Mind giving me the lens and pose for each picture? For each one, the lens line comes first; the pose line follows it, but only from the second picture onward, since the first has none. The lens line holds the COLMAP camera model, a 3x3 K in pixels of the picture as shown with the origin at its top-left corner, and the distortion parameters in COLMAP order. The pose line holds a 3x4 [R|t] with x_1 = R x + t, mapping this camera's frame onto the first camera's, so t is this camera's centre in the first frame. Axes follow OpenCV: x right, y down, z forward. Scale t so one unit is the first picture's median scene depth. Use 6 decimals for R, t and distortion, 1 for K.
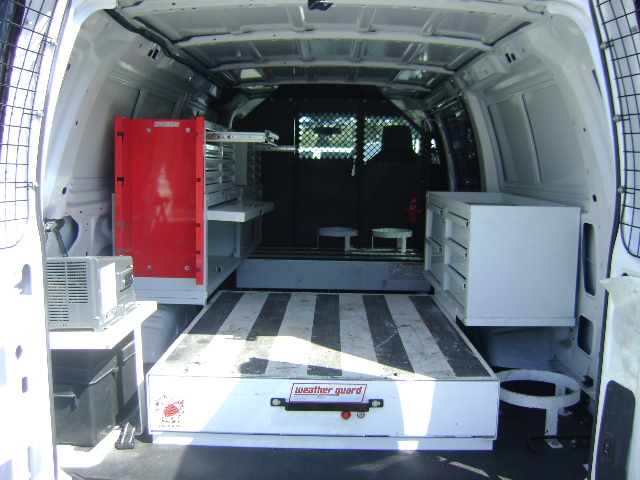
lens RADIAL K [[658.2, 0, 320.0], [0, 658.2, 240.0], [0, 0, 1]] dist [-0.147625, 0.087810]
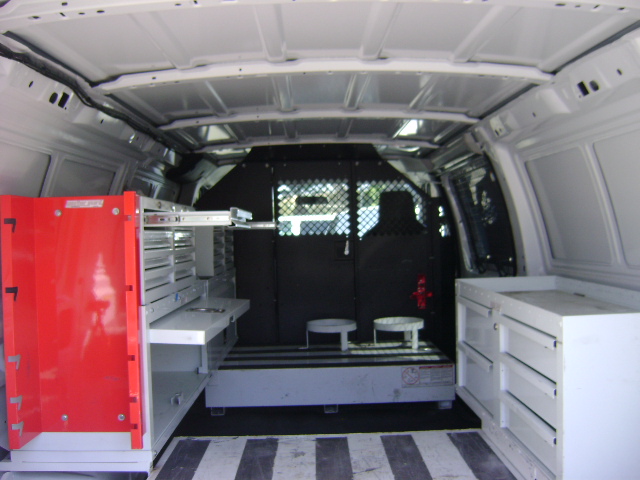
lens RADIAL K [[658.2, 0, 320.0], [0, 658.2, 240.0], [0, 0, 1]] dist [-0.147625, 0.087810]
pose [[0.998674, -0.039513, 0.033005, -0.011672], [0.042633, 0.994081, -0.099922, -0.046401], [-0.028862, 0.101197, 0.994448, 0.242376]]
